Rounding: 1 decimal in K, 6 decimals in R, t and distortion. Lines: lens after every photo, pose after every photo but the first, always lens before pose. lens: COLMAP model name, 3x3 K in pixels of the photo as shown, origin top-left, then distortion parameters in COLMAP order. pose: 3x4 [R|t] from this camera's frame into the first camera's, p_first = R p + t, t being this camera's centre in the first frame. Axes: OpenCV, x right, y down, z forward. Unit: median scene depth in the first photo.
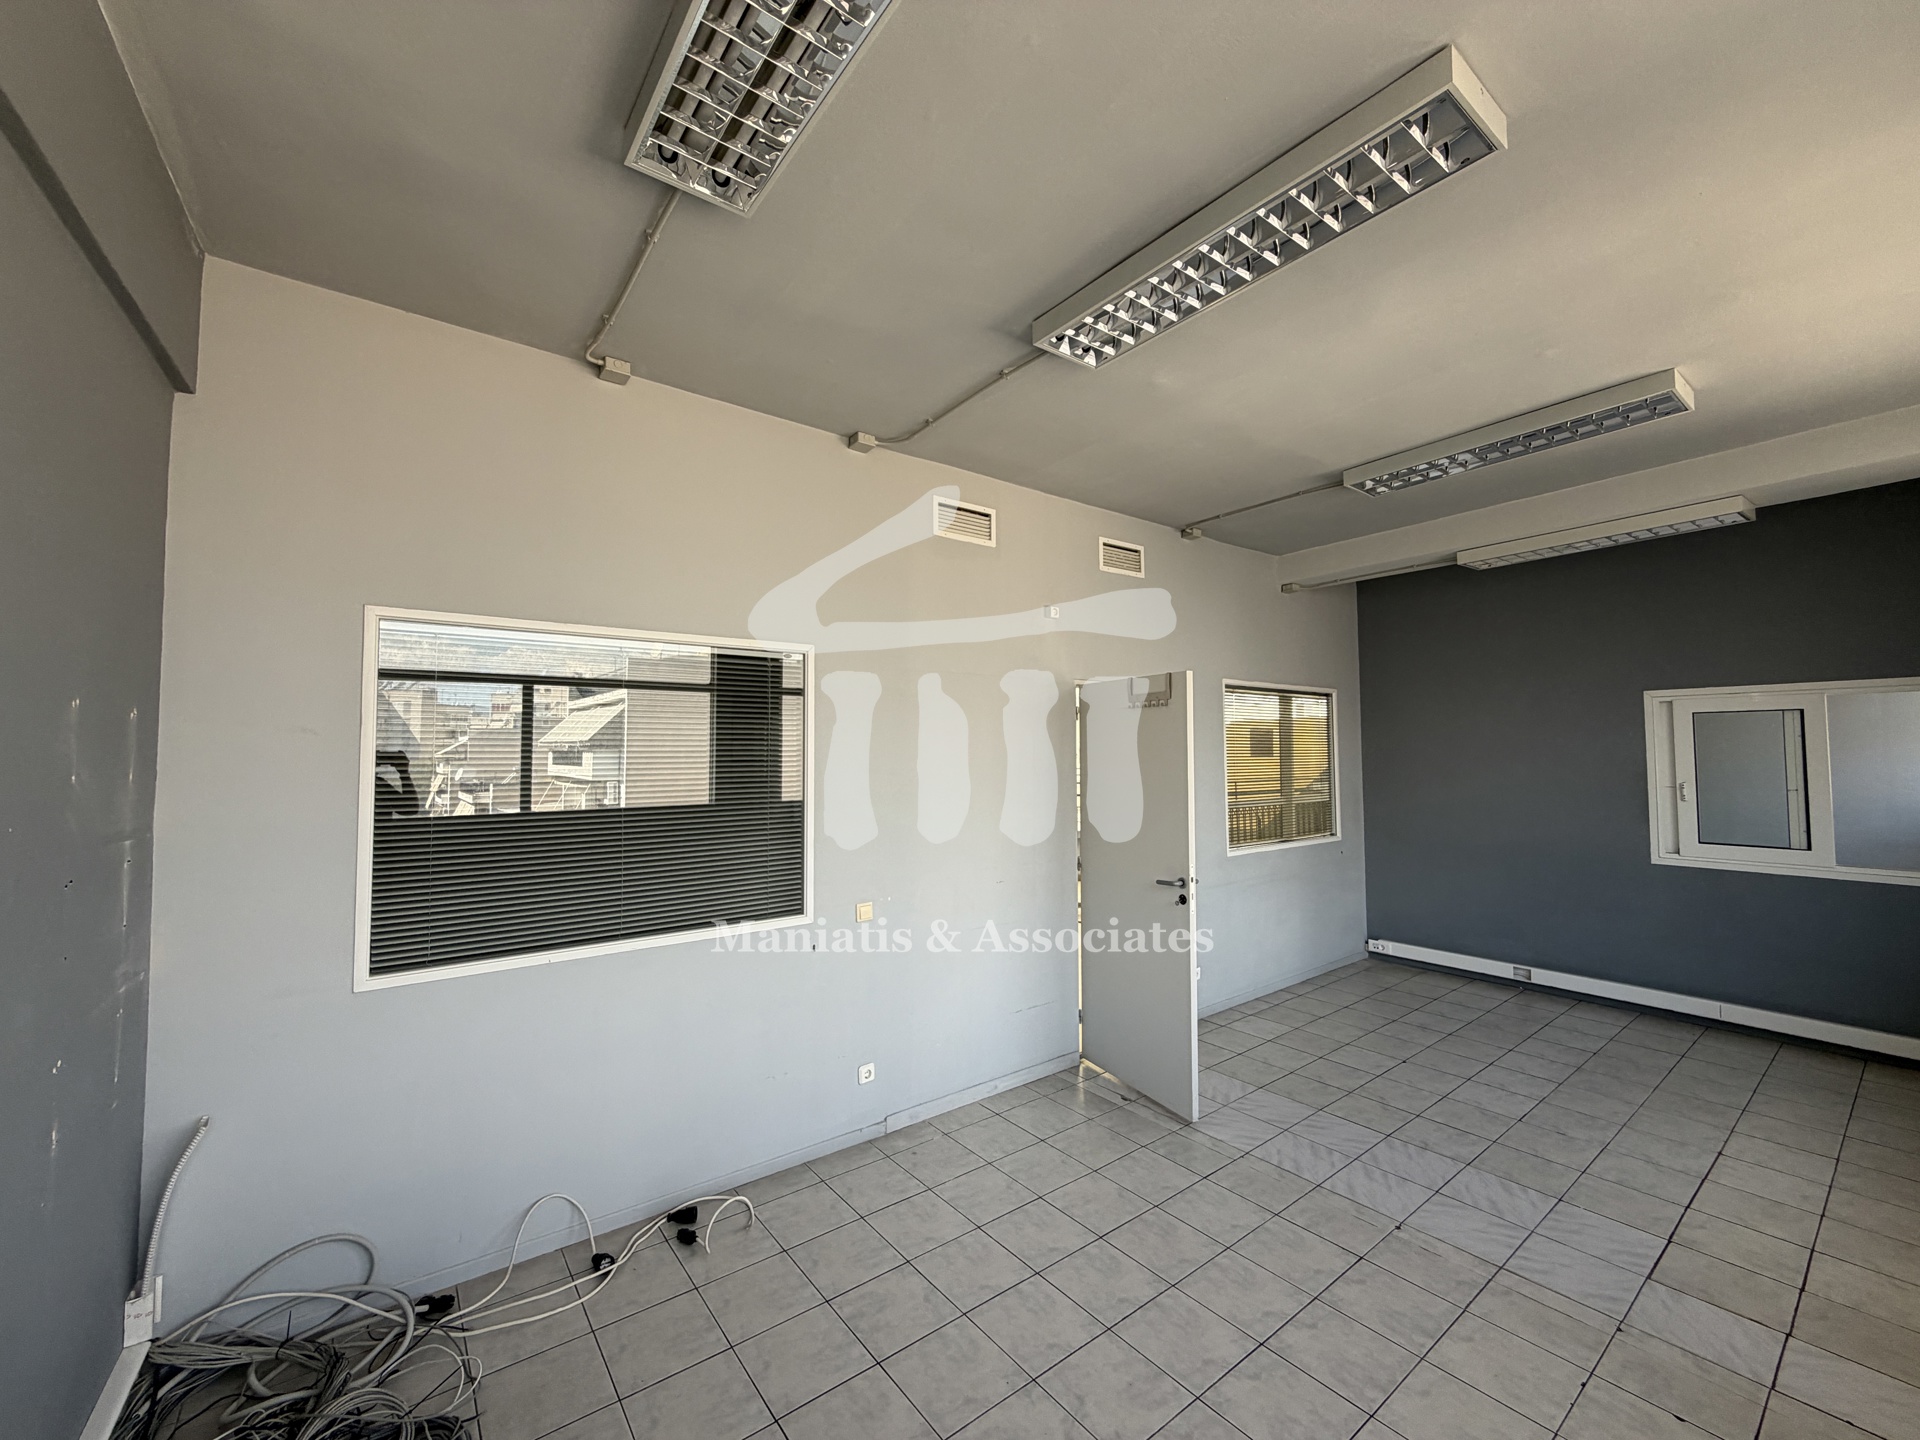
lens RADIAL K [[763.4, 0, 954.4], [0, 763.4, 718.5], [0, 0, 1]] dist [0.003245, 0.000051]
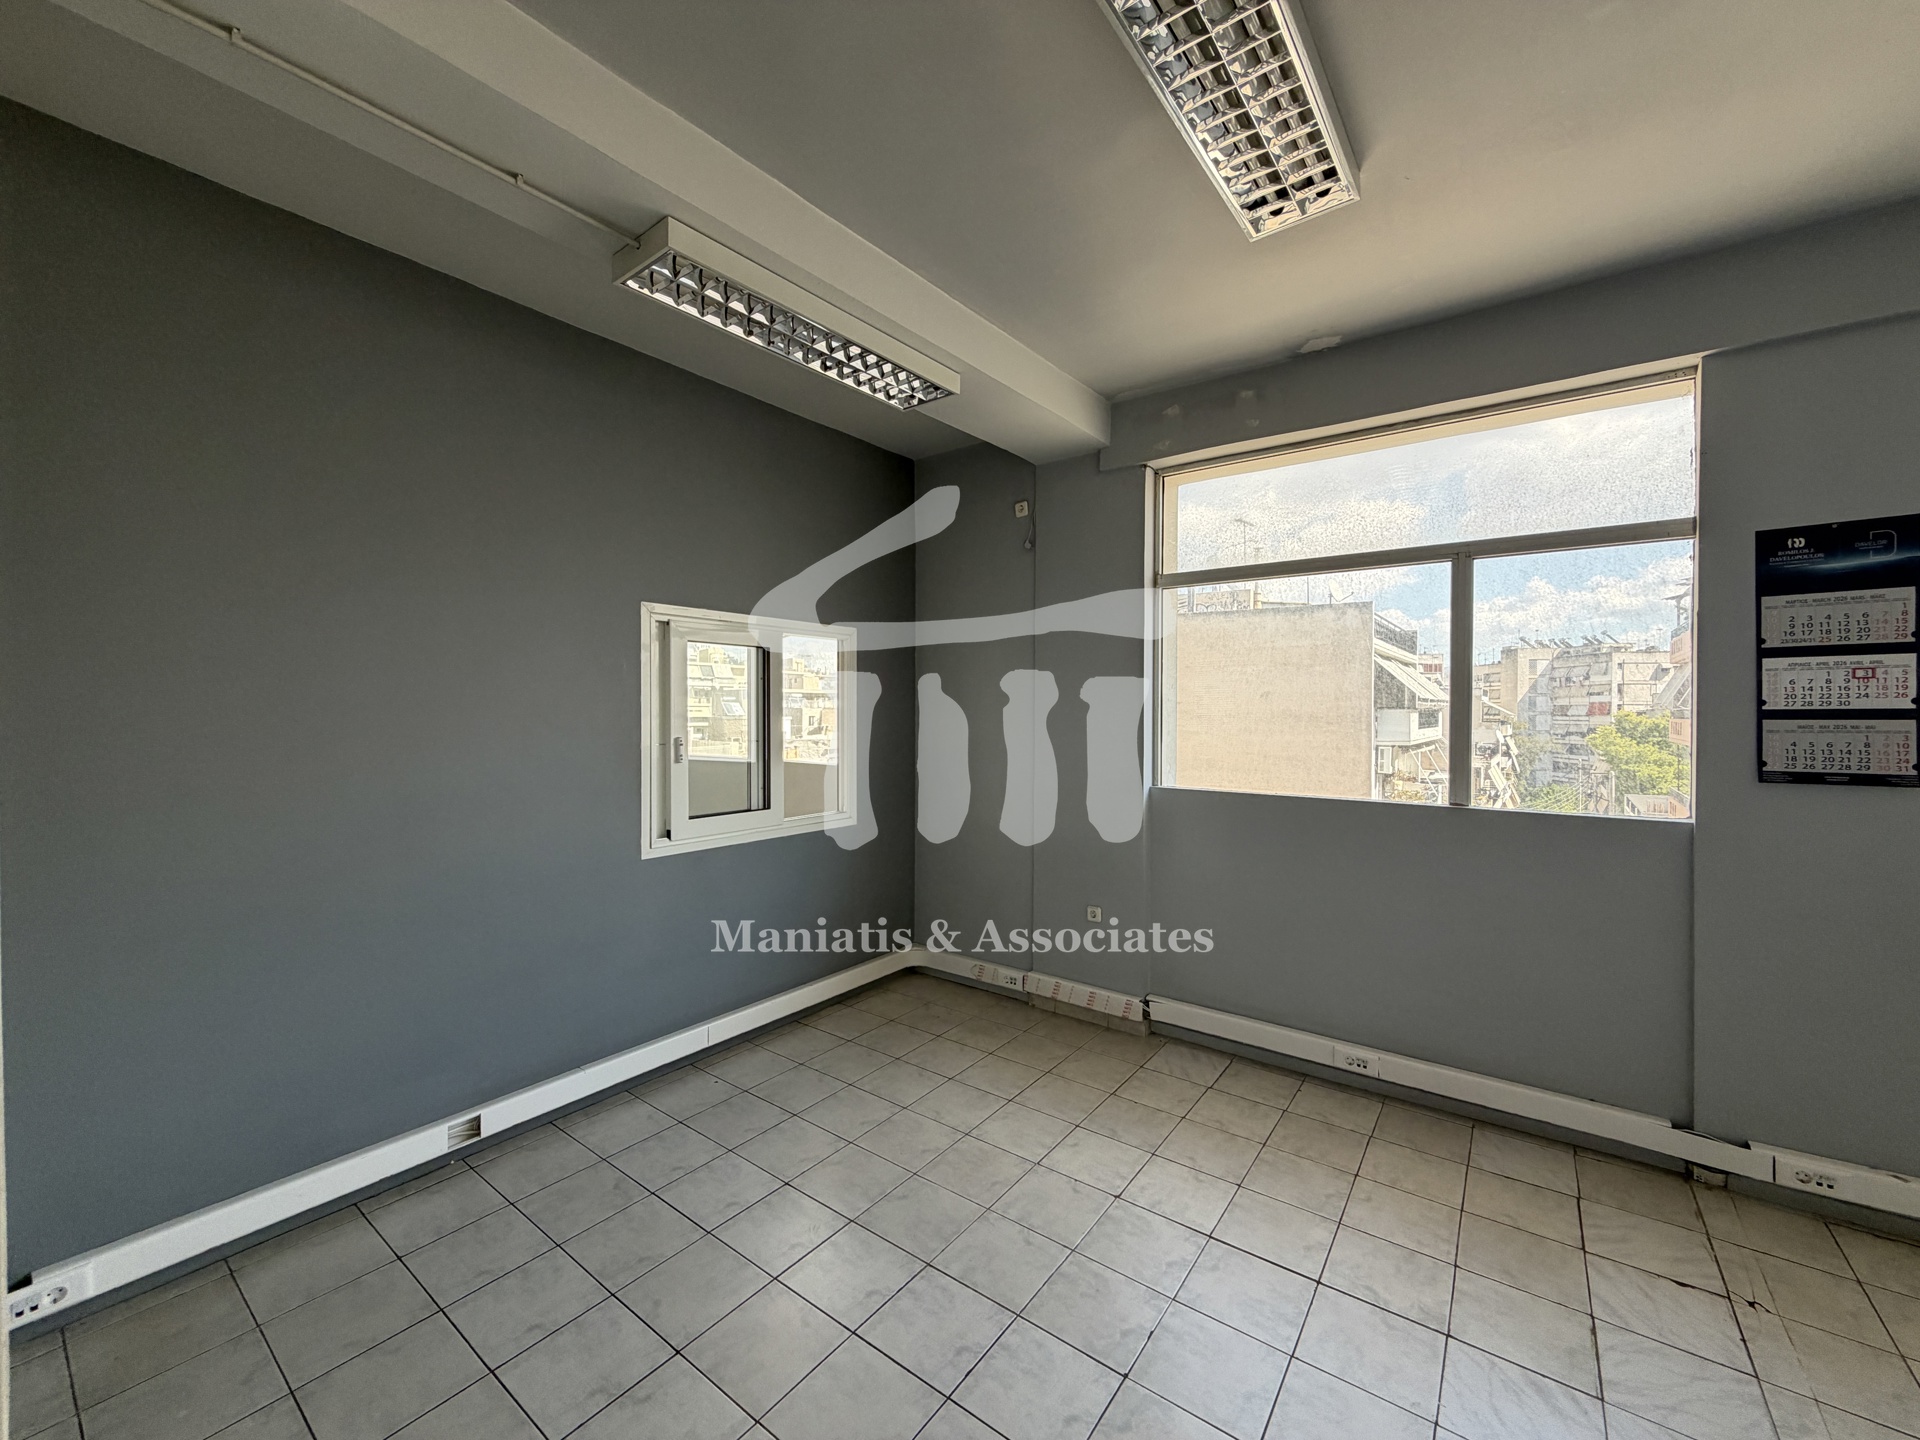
lens RADIAL K [[763.4, 0, 958.5], [0, 763.4, 717.3], [0, 0, 1]] dist [0.003245, 0.000051]
pose [[-0.275272, -0.008310, 0.961330, 0.271755], [-0.047987, 0.998835, -0.005107, 0.078996], [-0.960168, -0.047537, -0.275350, 1.327974]]
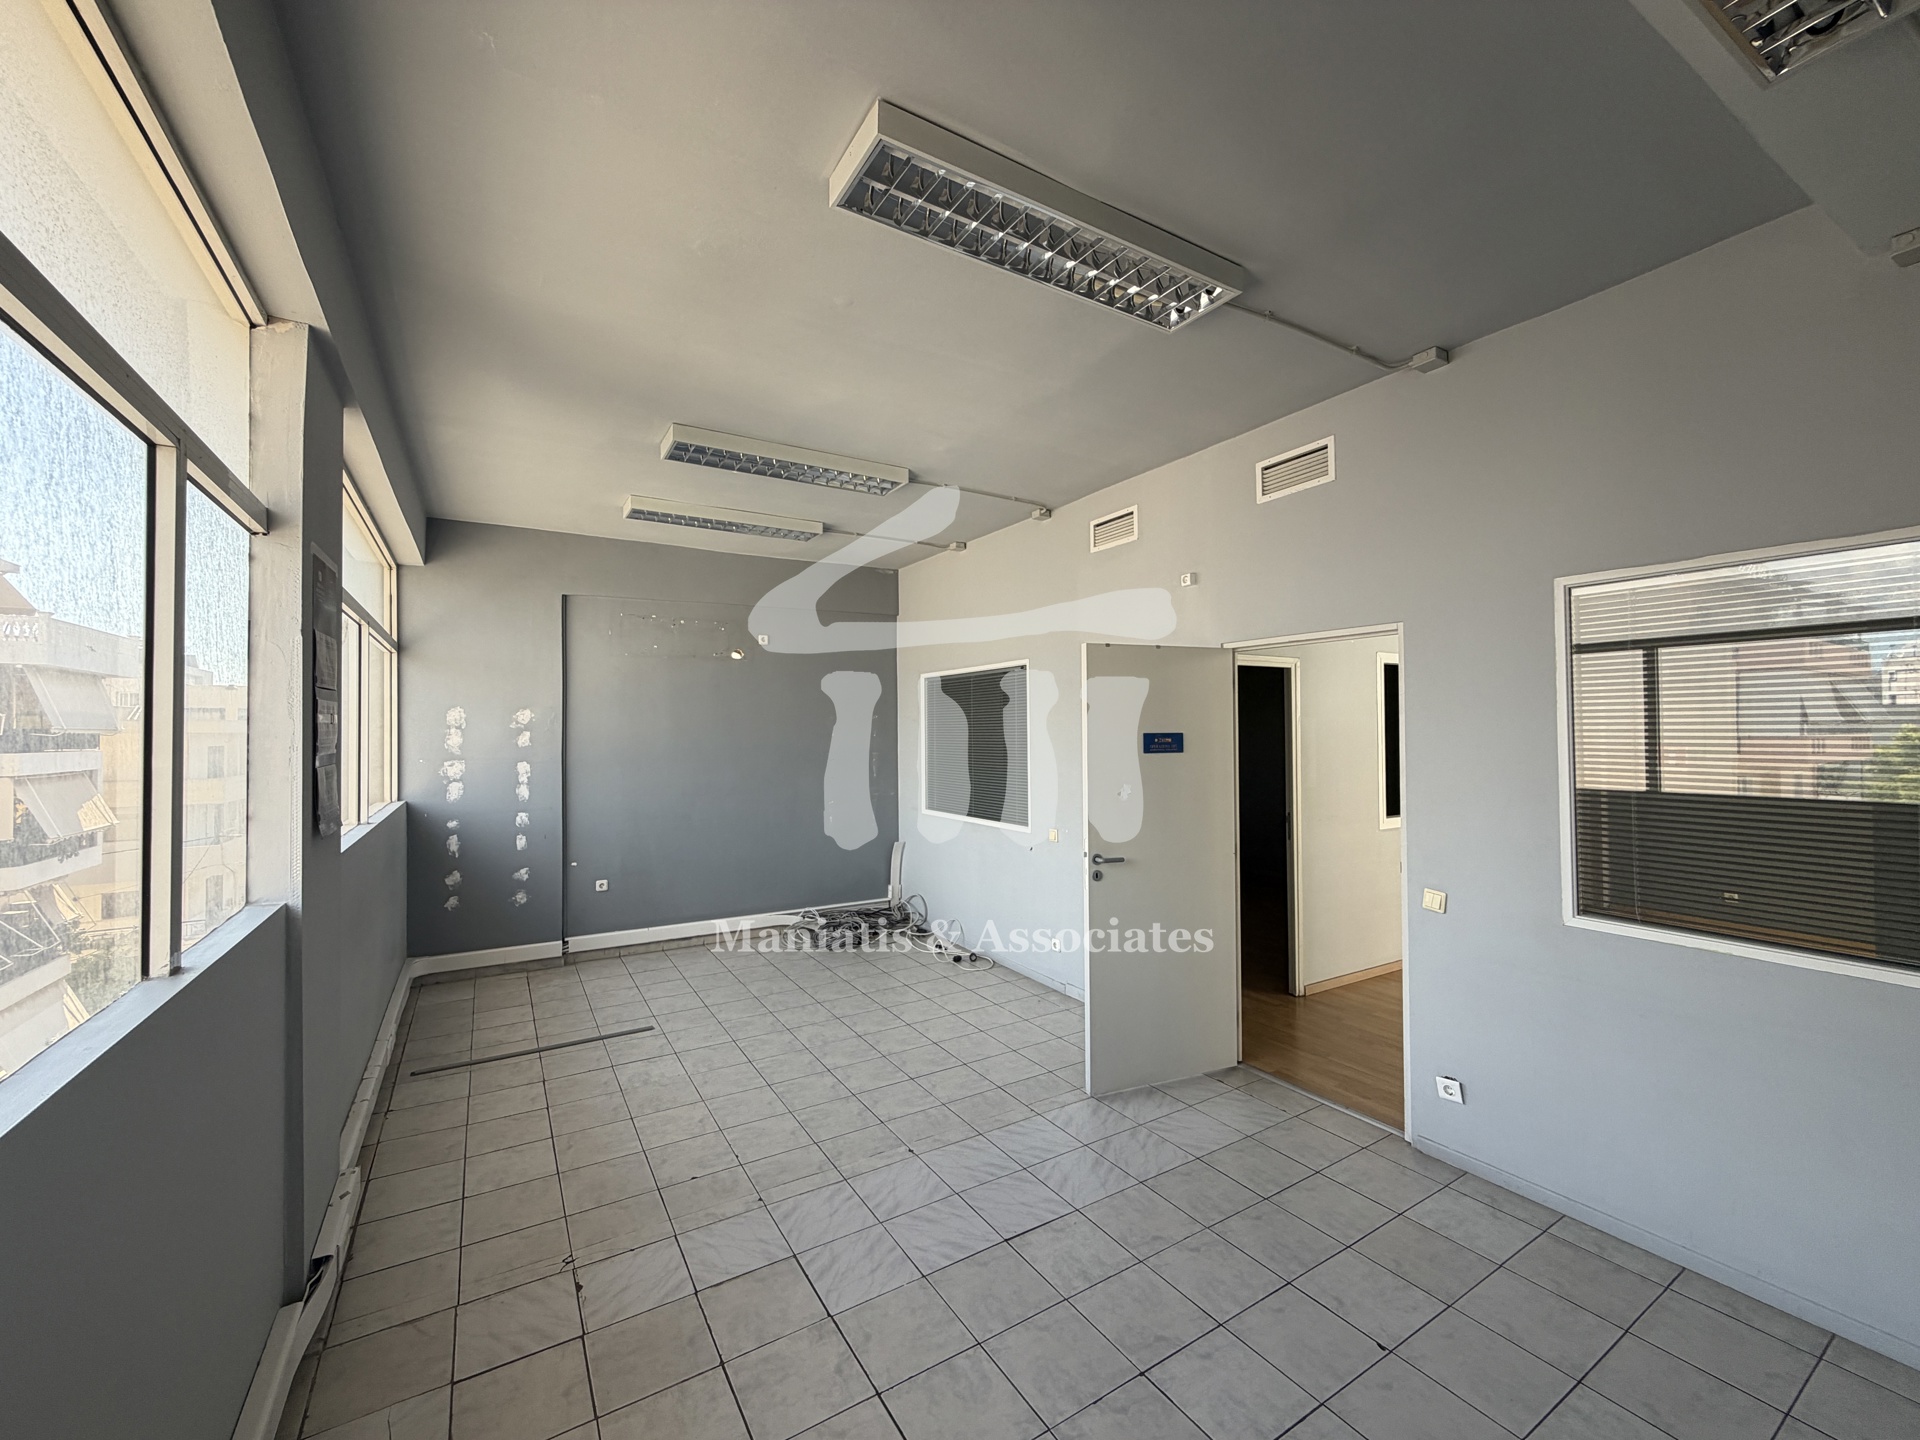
lens RADIAL K [[763.4, 0, 952.0], [0, 763.4, 718.8], [0, 0, 1]] dist [0.003245, 0.000051]
pose [[-0.103281, -0.011845, -0.994582, 1.364898], [0.047062, 0.998751, -0.016781, 0.047332], [0.993538, -0.048540, -0.102595, 0.973259]]
